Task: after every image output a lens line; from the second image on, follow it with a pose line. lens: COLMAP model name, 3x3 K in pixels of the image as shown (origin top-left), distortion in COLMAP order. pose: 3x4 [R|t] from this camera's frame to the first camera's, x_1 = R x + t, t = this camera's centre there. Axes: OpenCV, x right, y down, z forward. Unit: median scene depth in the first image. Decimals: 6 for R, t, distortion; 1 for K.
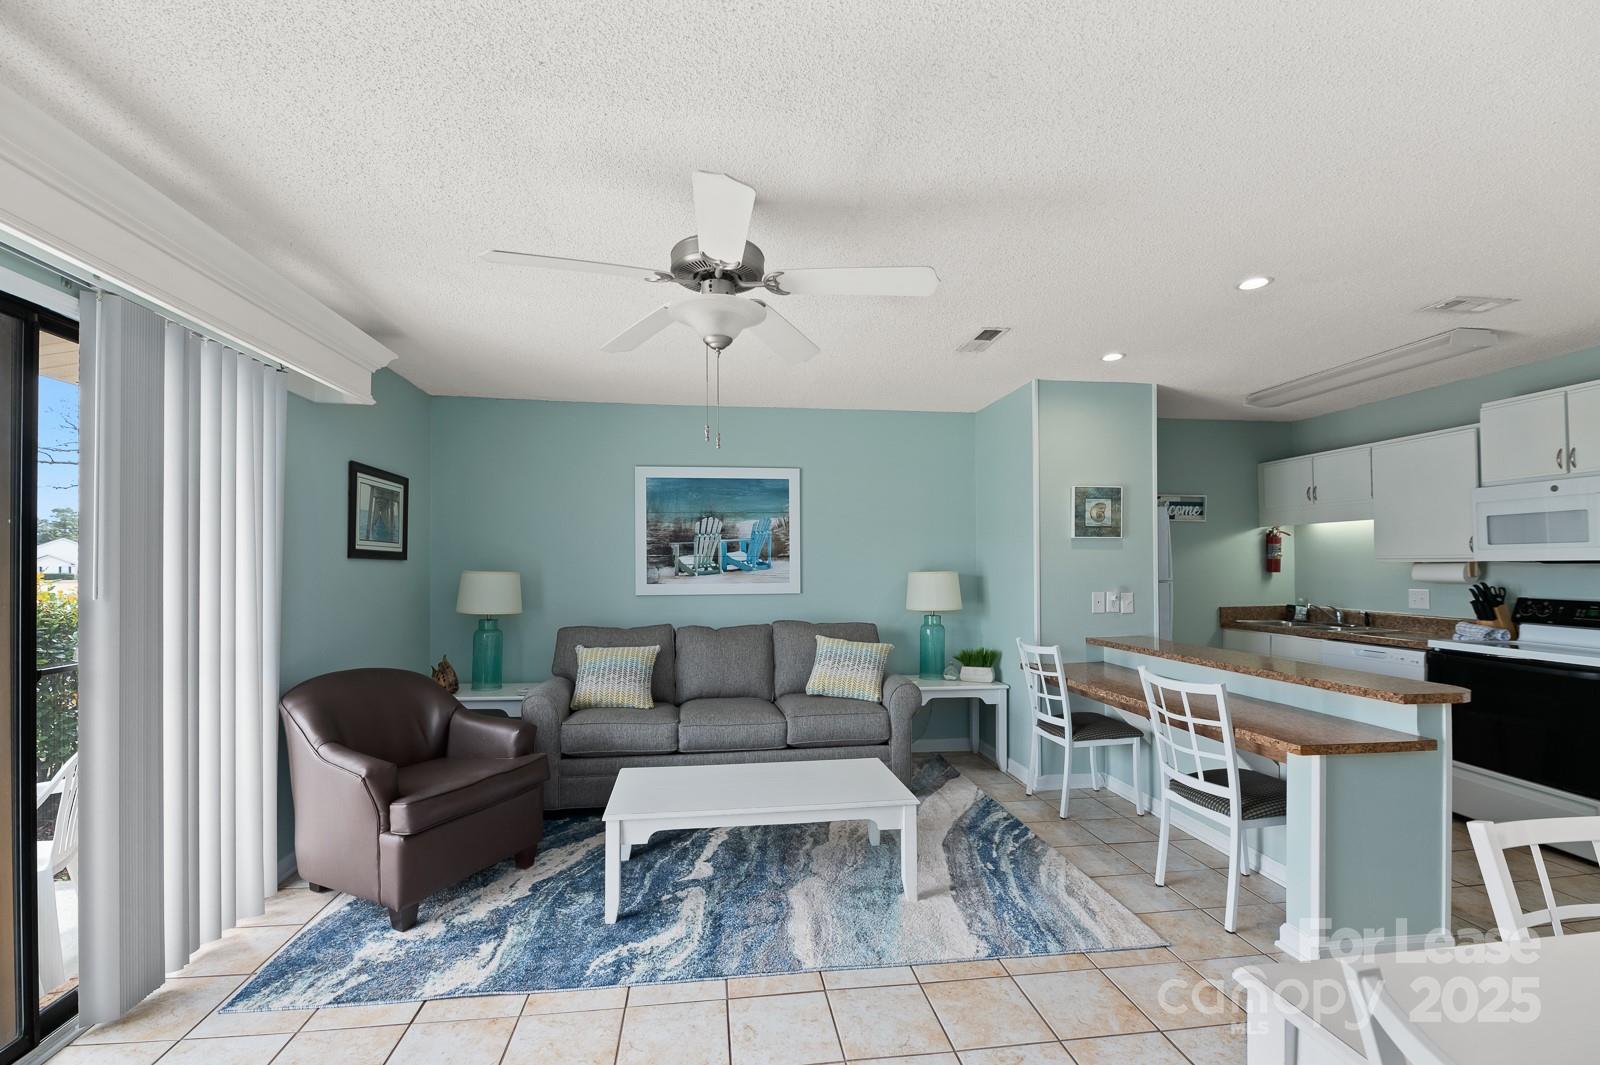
lens RADIAL K [[664.0, 0, 784.5], [0, 664.0, 566.0], [0, 0, 1]] dist [-0.008004, 0.000049]
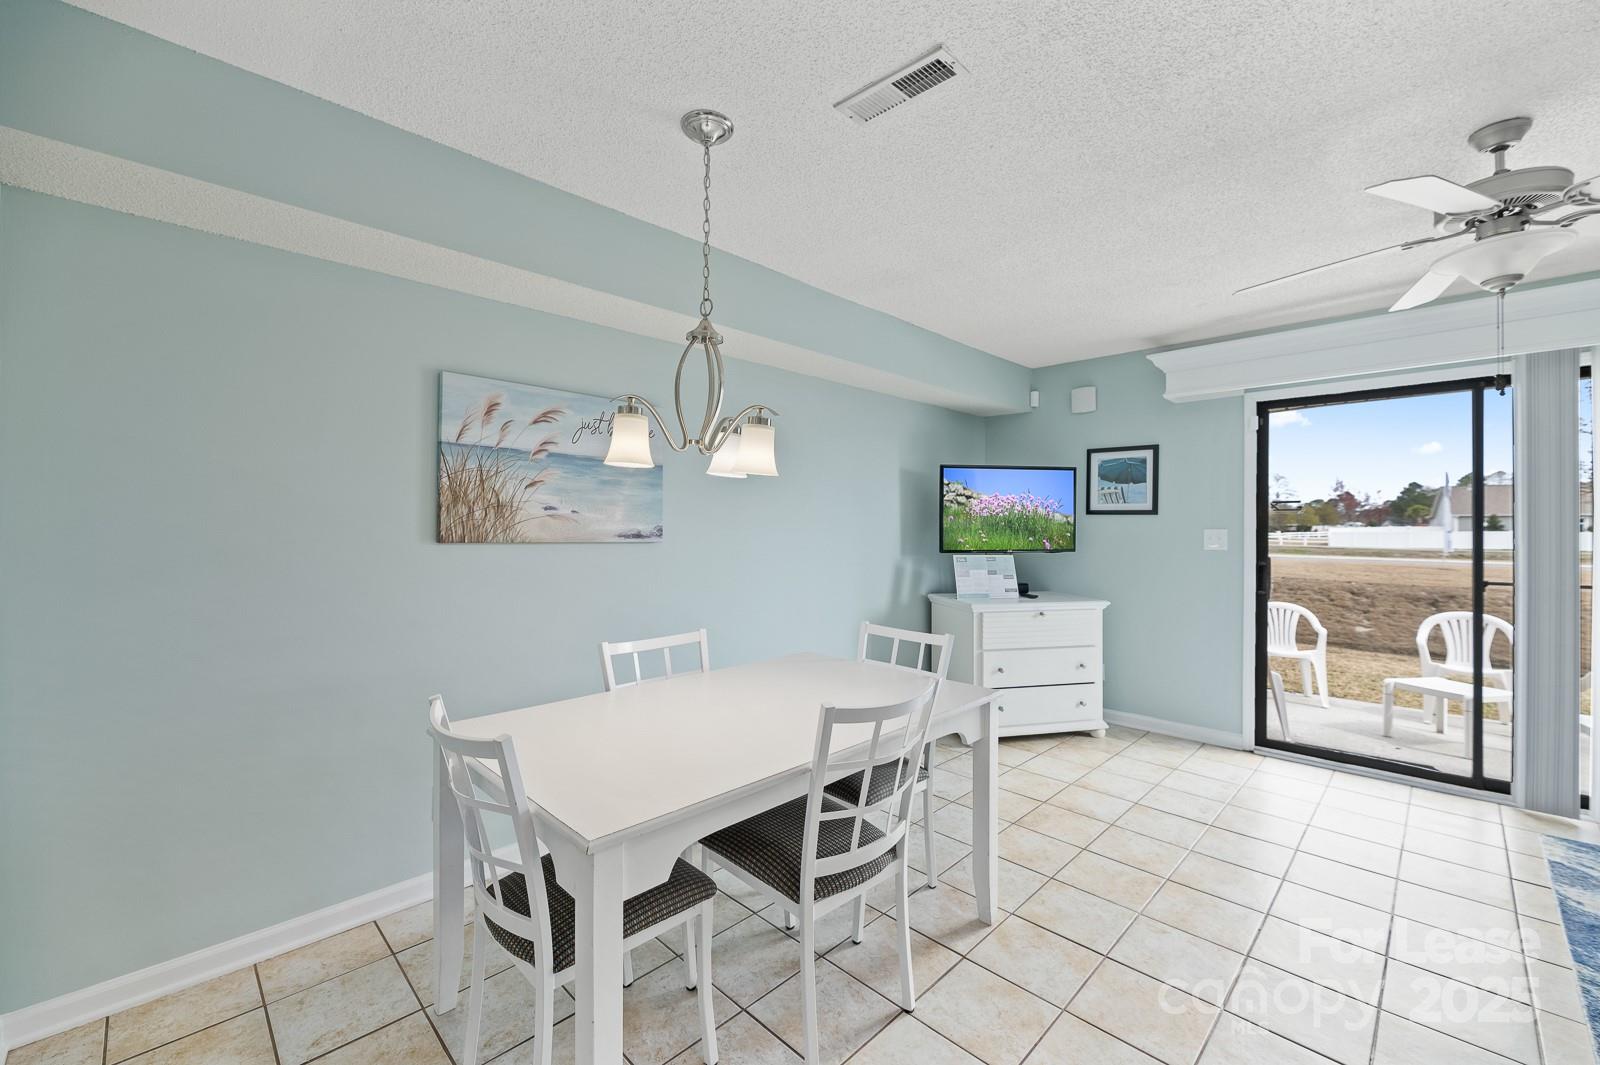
lens RADIAL K [[645.3, 0, 800.5], [0, 645.3, 523.7], [0, 0, 1]] dist [0.000901, -0.004001]
pose [[-0.789440, -0.002437, -0.613823, 0.611693], [-0.000915, 0.999996, -0.002794, 0.004538], [0.613827, -0.001644, -0.789439, 0.537433]]
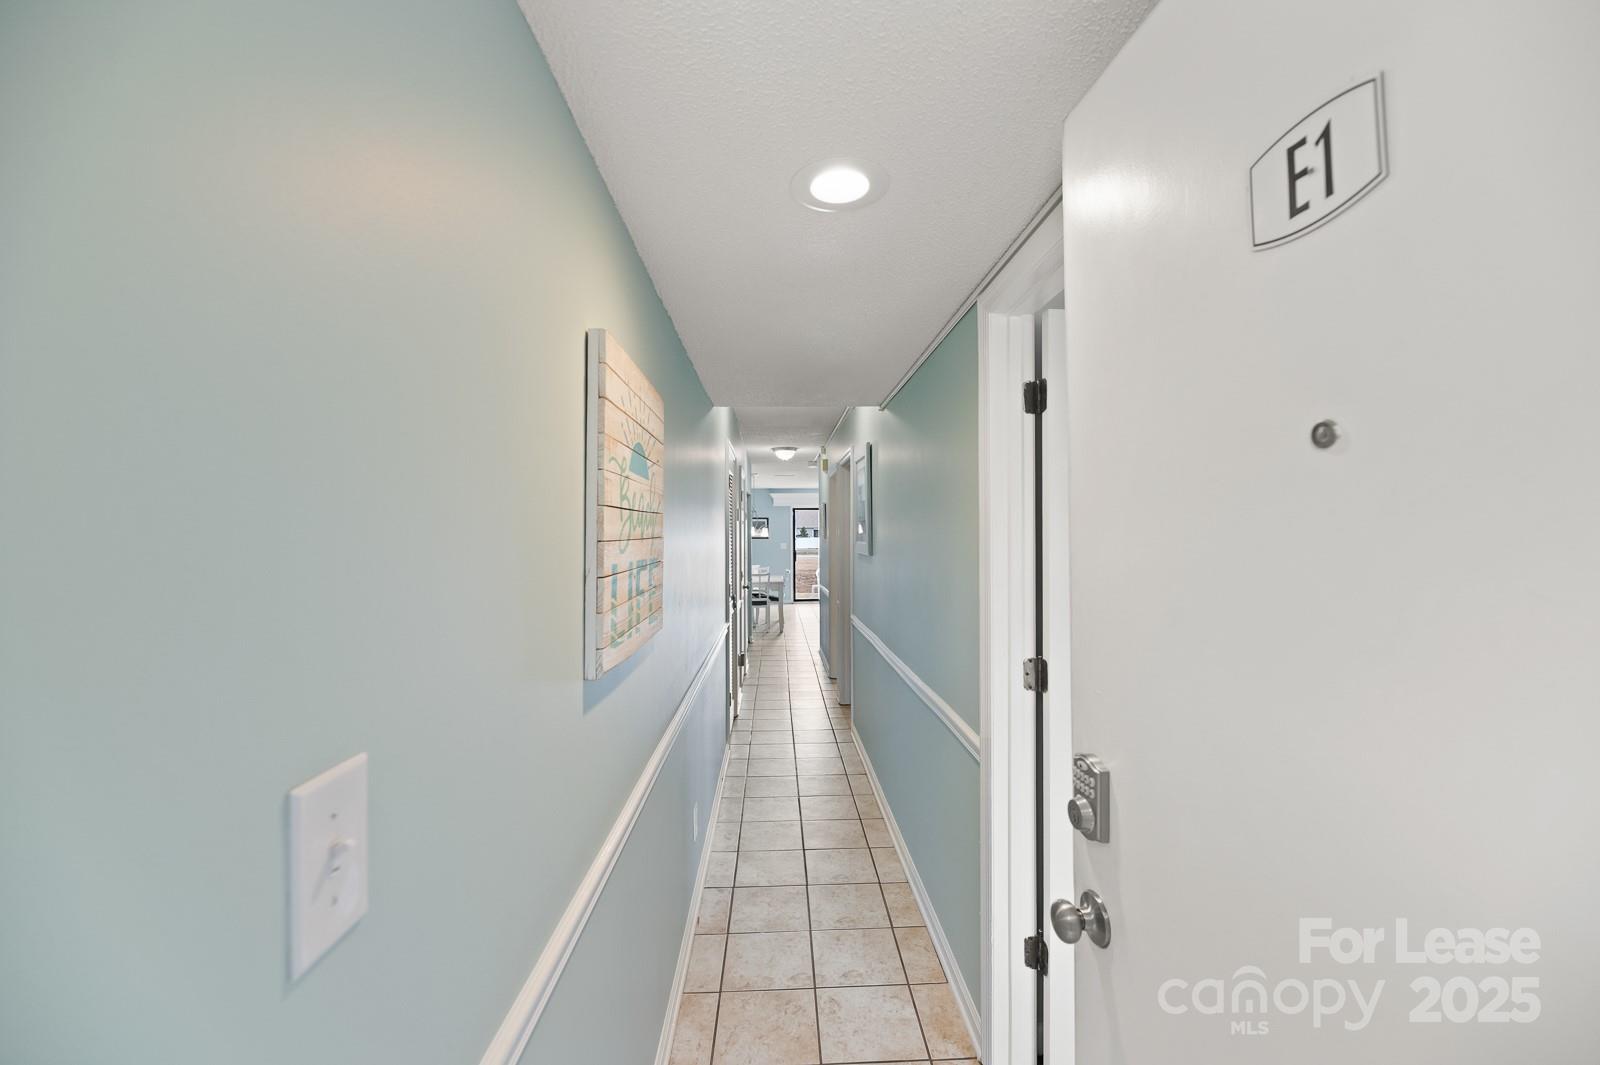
lens RADIAL K [[651.7, 0, 800.0], [0, 651.7, 532.5], [0, 0, 1]] dist [0.001002, -0.004165]
pose [[-0.086565, -0.000902, -0.996246, 3.038709], [0.005092, 0.999986, -0.001348, -0.040109], [0.996233, -0.005190, -0.086559, 0.550187]]
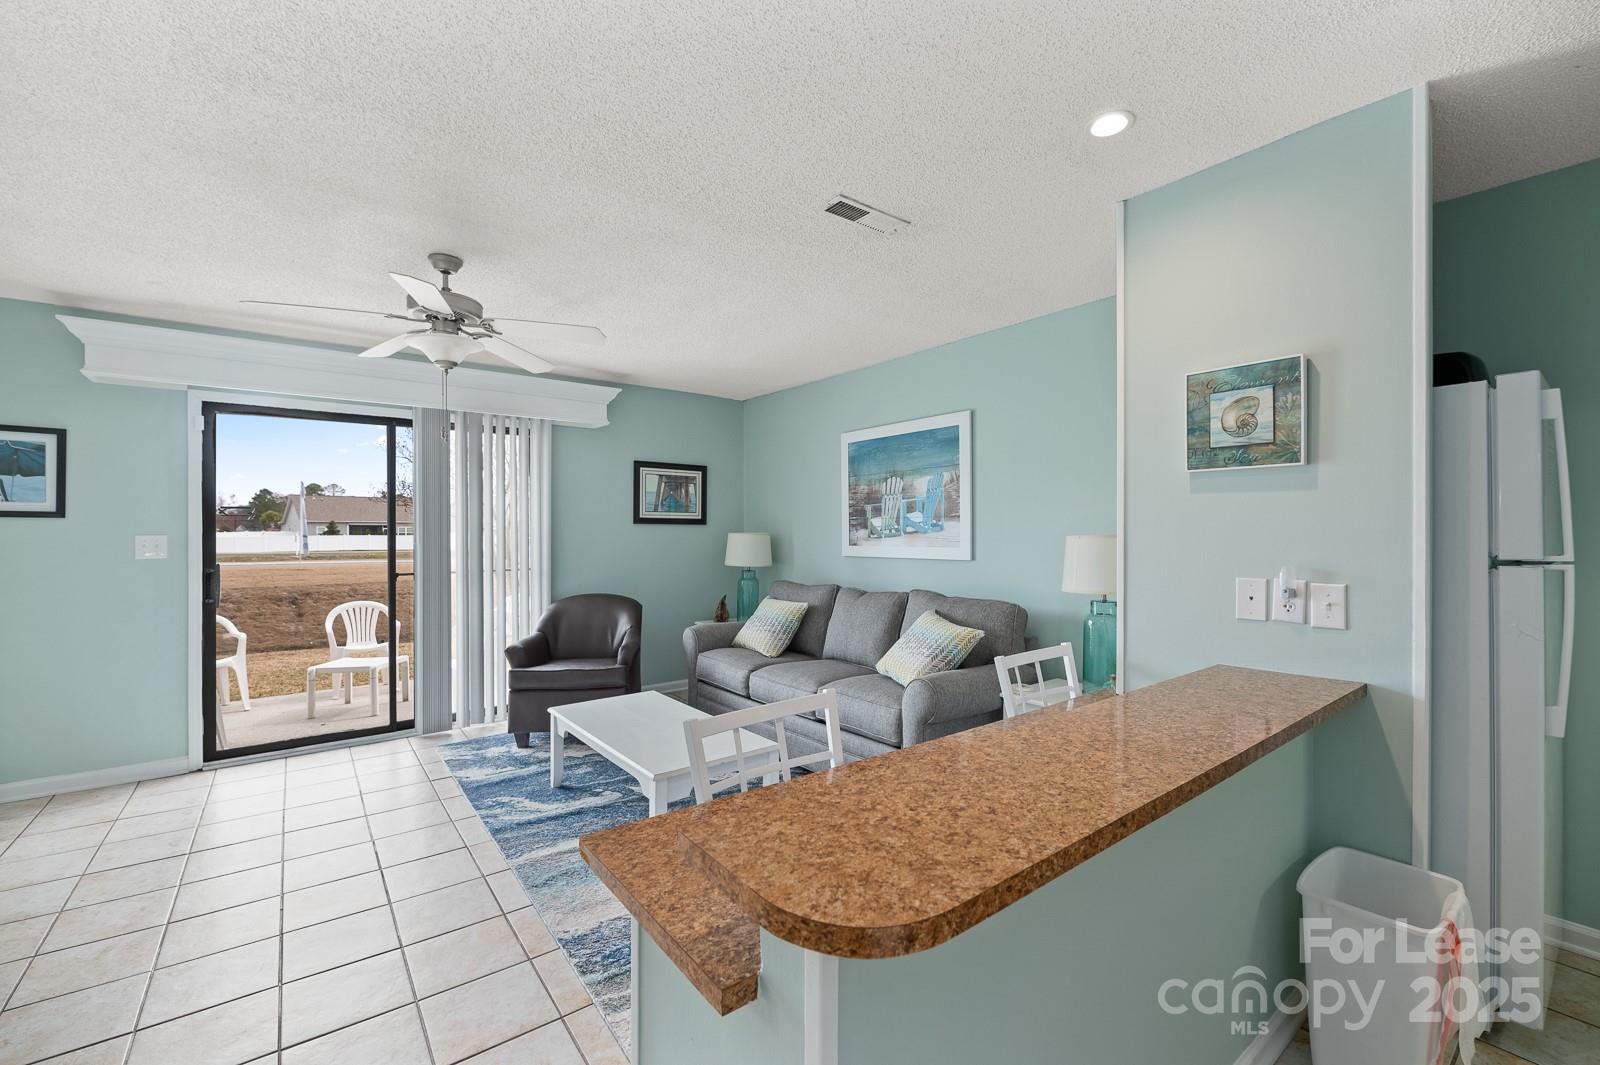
lens RADIAL K [[659.5, 0, 803.3], [0, 659.5, 534.1], [0, 0, 1]] dist [0.000450, -0.004452]
pose [[0.510862, 0.004242, -0.859652, 0.715360], [0.001199, 0.999983, 0.005647, 0.003644], [0.859662, -0.003915, 0.510848, 0.454005]]
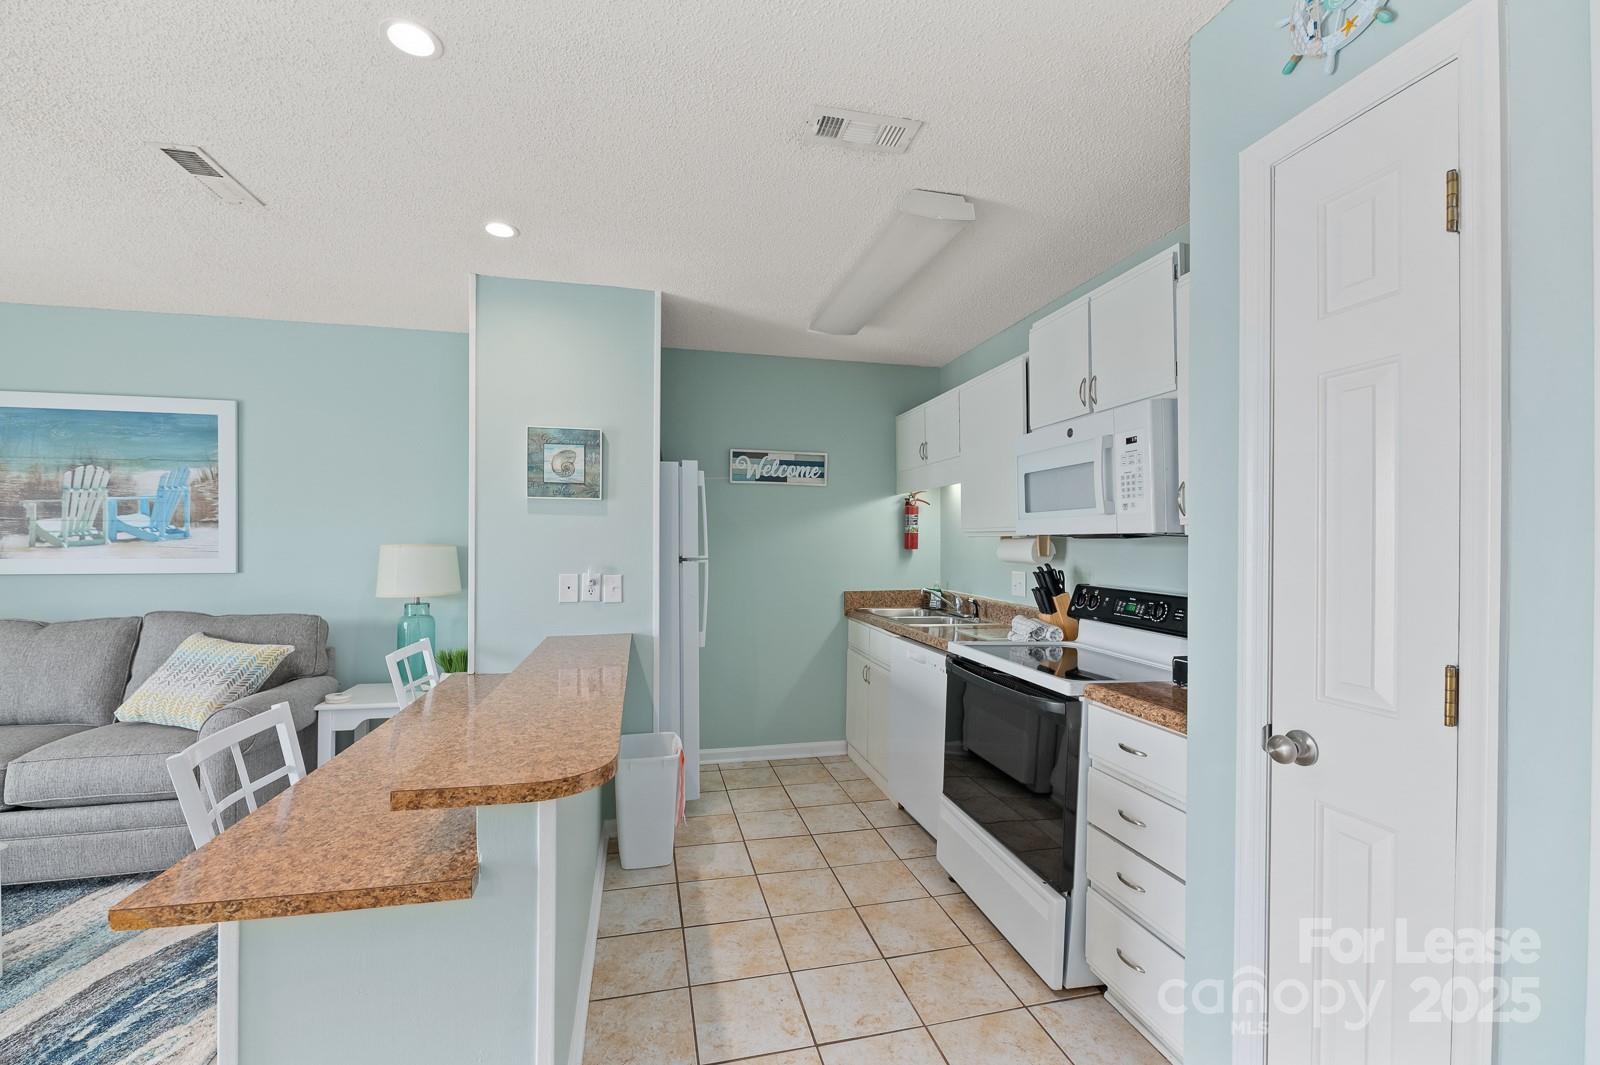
lens RADIAL K [[661.2, 0, 793.9], [0, 661.2, 544.9], [0, 0, 1]] dist [-0.000157, -0.003517]
pose [[0.994548, 0.008199, 0.103956, 0.634480], [-0.008582, 0.999958, 0.003240, 0.003432], [-0.103925, -0.004114, 0.994577, 0.249129]]
